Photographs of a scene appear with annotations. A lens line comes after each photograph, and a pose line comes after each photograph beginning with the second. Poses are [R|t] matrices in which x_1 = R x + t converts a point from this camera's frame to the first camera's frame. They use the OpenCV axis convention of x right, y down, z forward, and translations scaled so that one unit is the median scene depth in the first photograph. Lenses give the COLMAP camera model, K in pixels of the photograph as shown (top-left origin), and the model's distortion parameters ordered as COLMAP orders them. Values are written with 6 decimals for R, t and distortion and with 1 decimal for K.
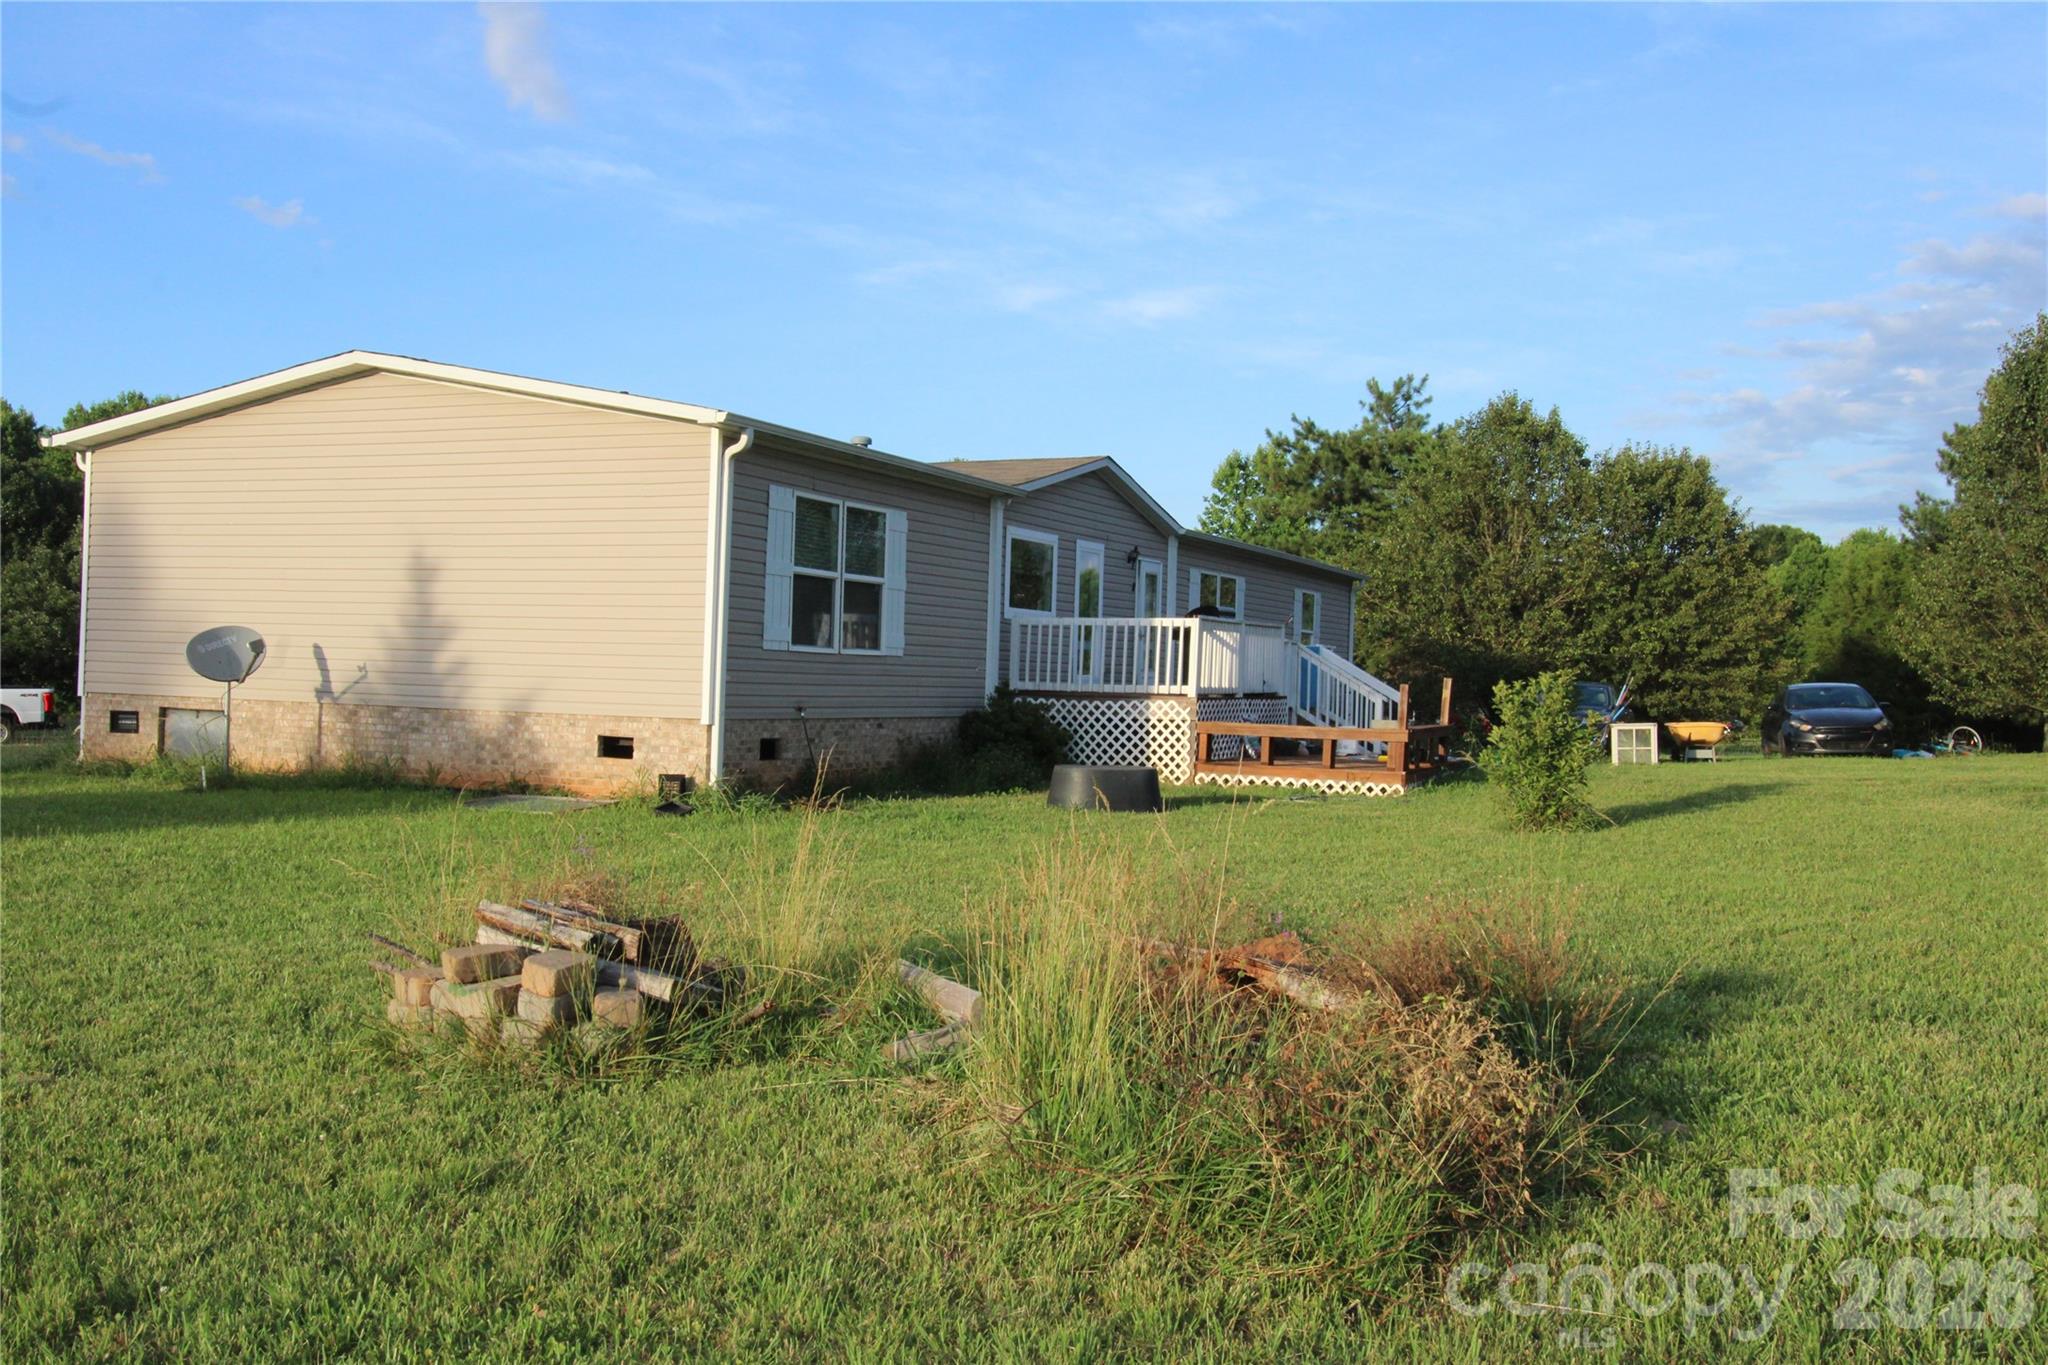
lens RADIAL K [[1904.7, 0, 1051.6], [0, 1904.7, 745.9], [0, 0, 1]] dist [0.016227, 0.000000]
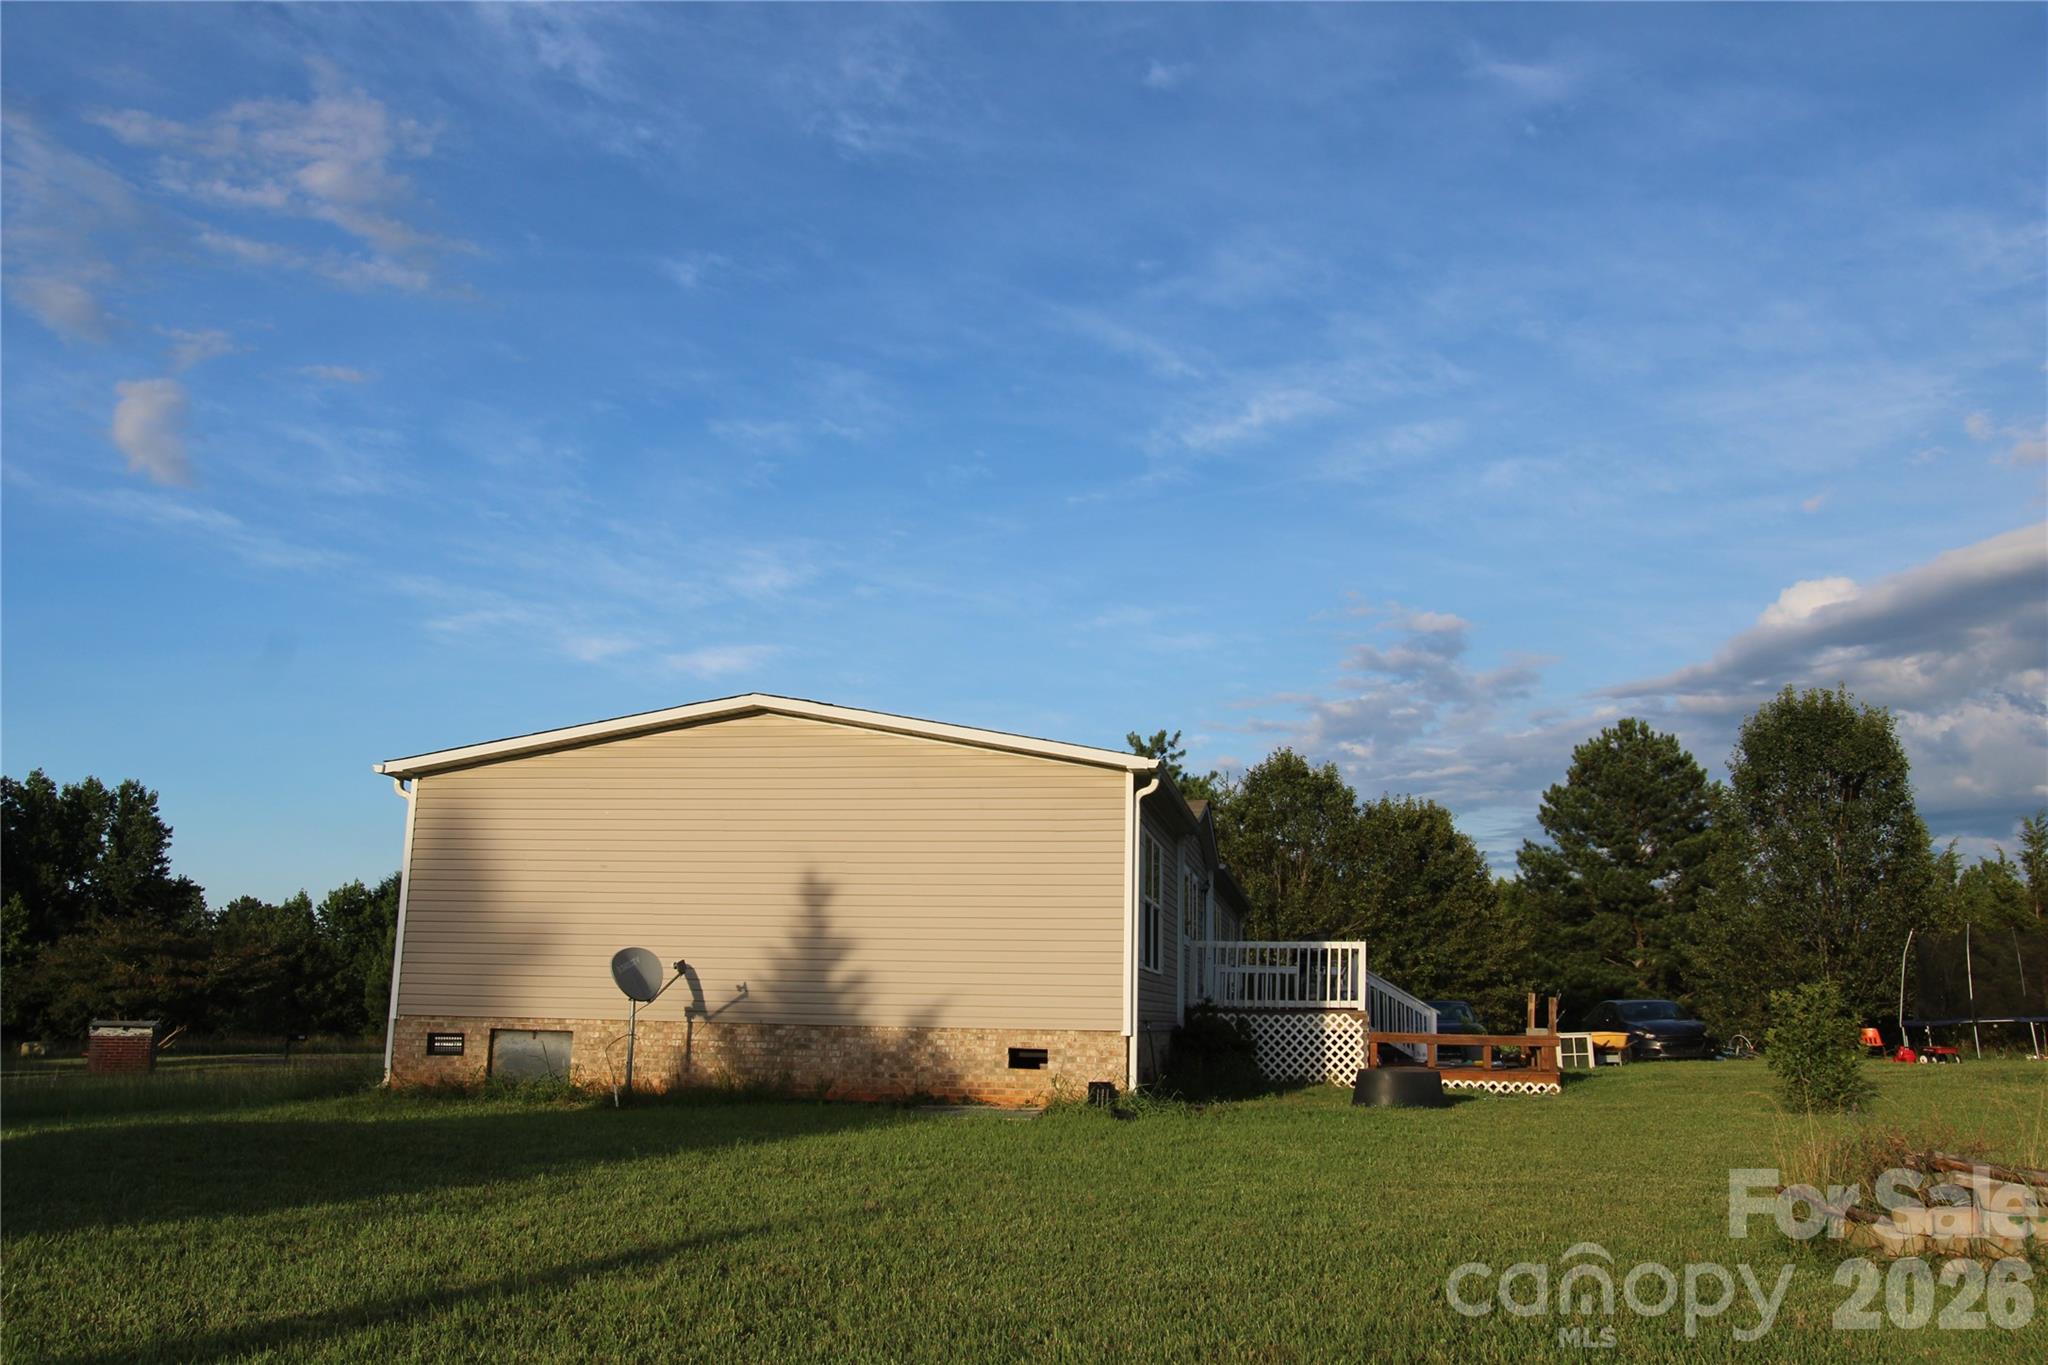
lens RADIAL K [[1824.6, 0, 1050.3], [0, 1824.6, 684.6], [0, 0, 1]] dist [-0.023759, 0.132203]
pose [[0.962088, 0.039147, 0.269914, -0.466720], [0.018157, 0.978256, -0.206603, 0.006596], [-0.272133, 0.203671, 0.940458, -0.028223]]
